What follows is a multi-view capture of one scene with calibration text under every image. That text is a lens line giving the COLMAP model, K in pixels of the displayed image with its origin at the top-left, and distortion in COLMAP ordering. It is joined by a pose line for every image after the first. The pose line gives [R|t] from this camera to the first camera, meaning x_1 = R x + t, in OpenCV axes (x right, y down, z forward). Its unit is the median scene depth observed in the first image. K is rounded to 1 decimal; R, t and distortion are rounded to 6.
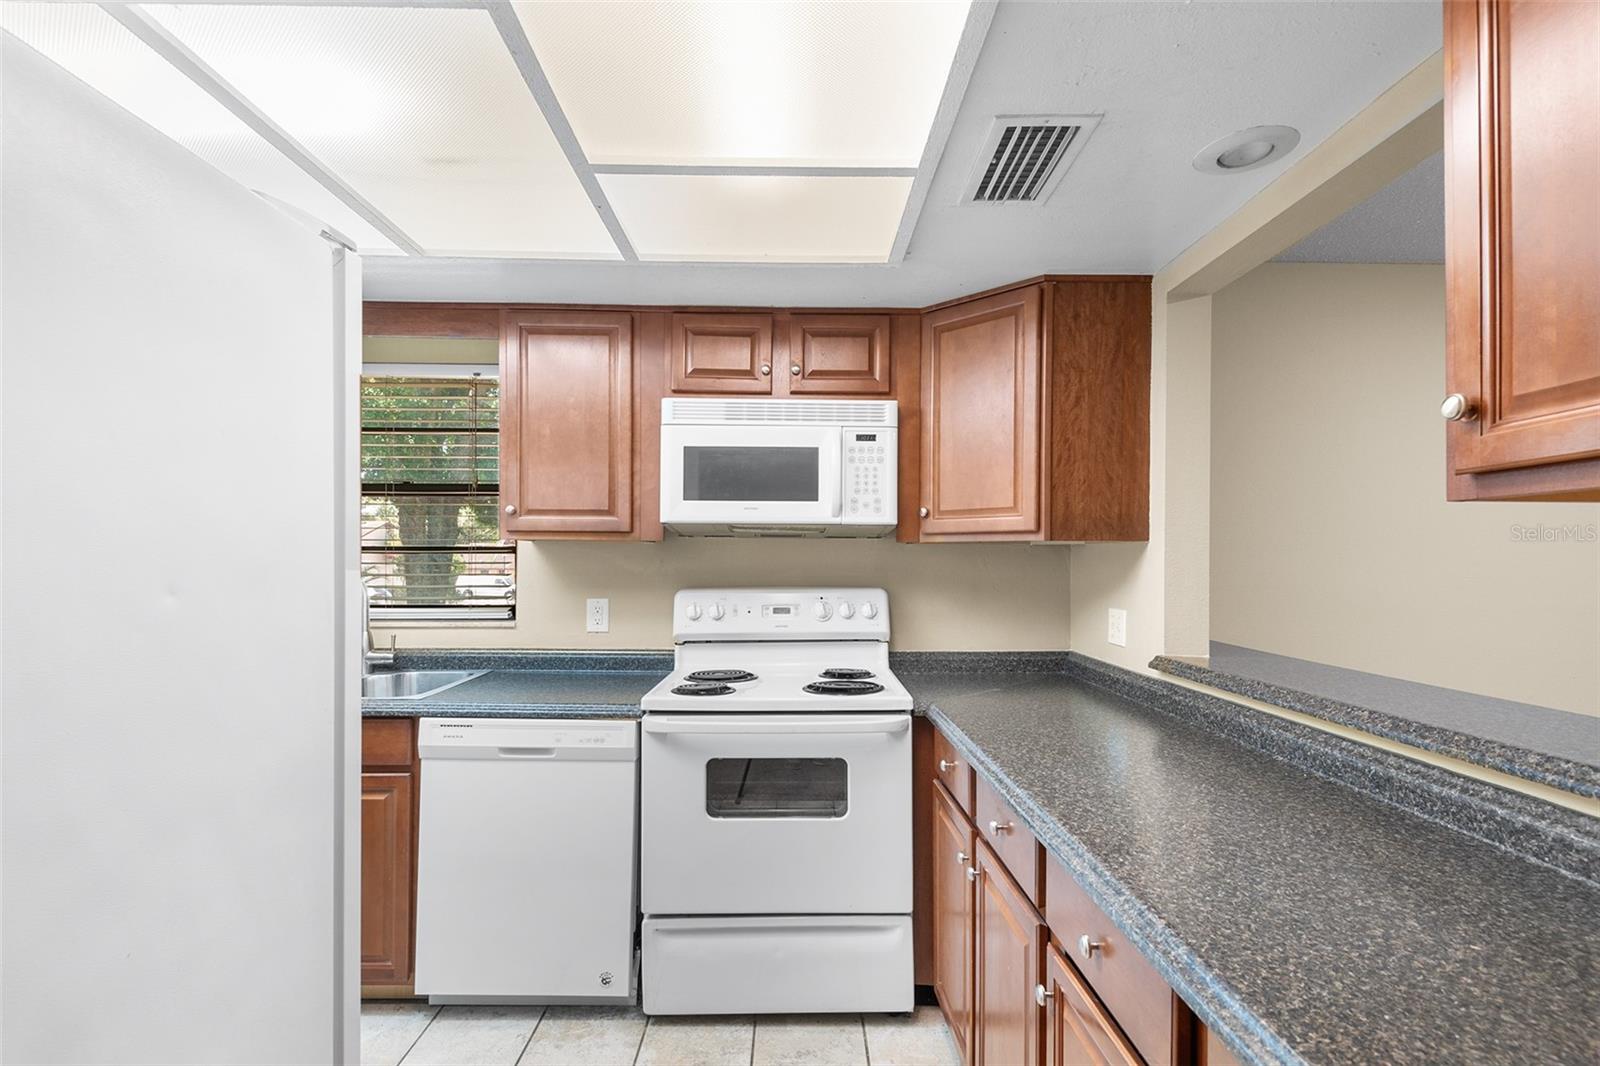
lens RADIAL K [[756.4, 0, 799.4], [0, 756.4, 570.9], [0, 0, 1]] dist [0.021162, 0.000740]
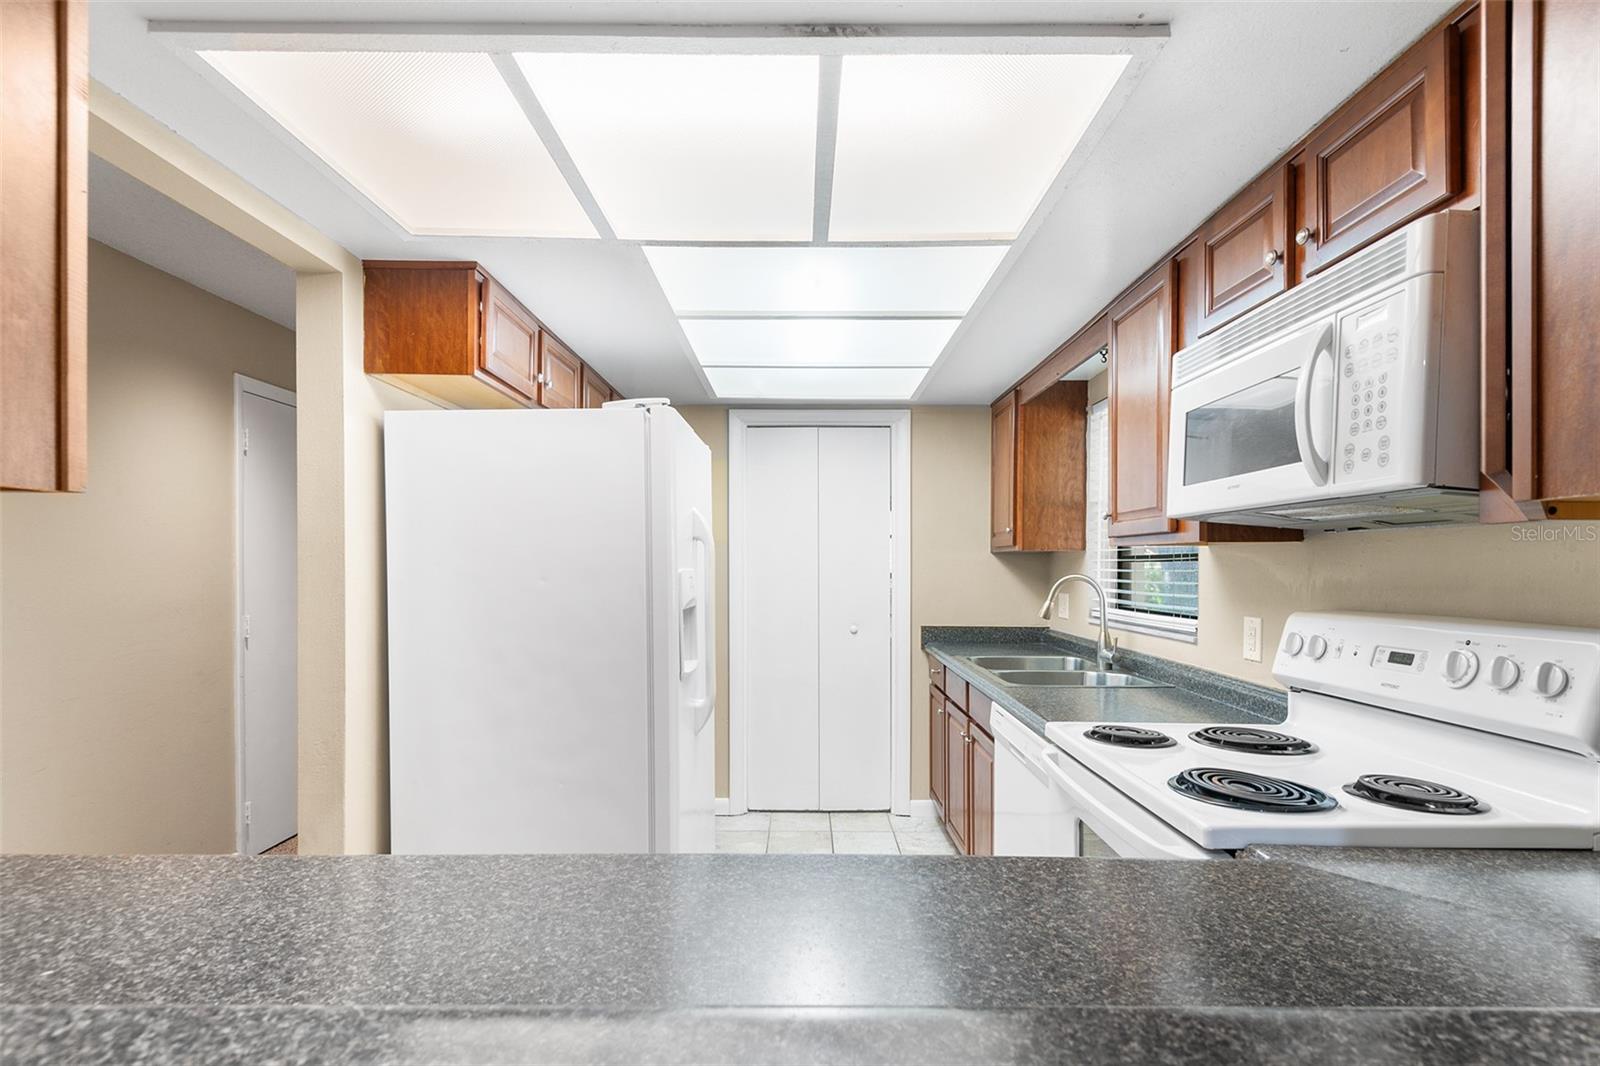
lens RADIAL K [[756.4, 0, 799.4], [0, 756.4, 570.9], [0, 0, 1]] dist [0.021162, 0.000740]
pose [[-0.014780, 0.000837, -0.999890, 1.571531], [-0.015283, 0.999883, 0.001063, -0.013563], [0.999774, 0.015297, -0.014766, 1.672295]]
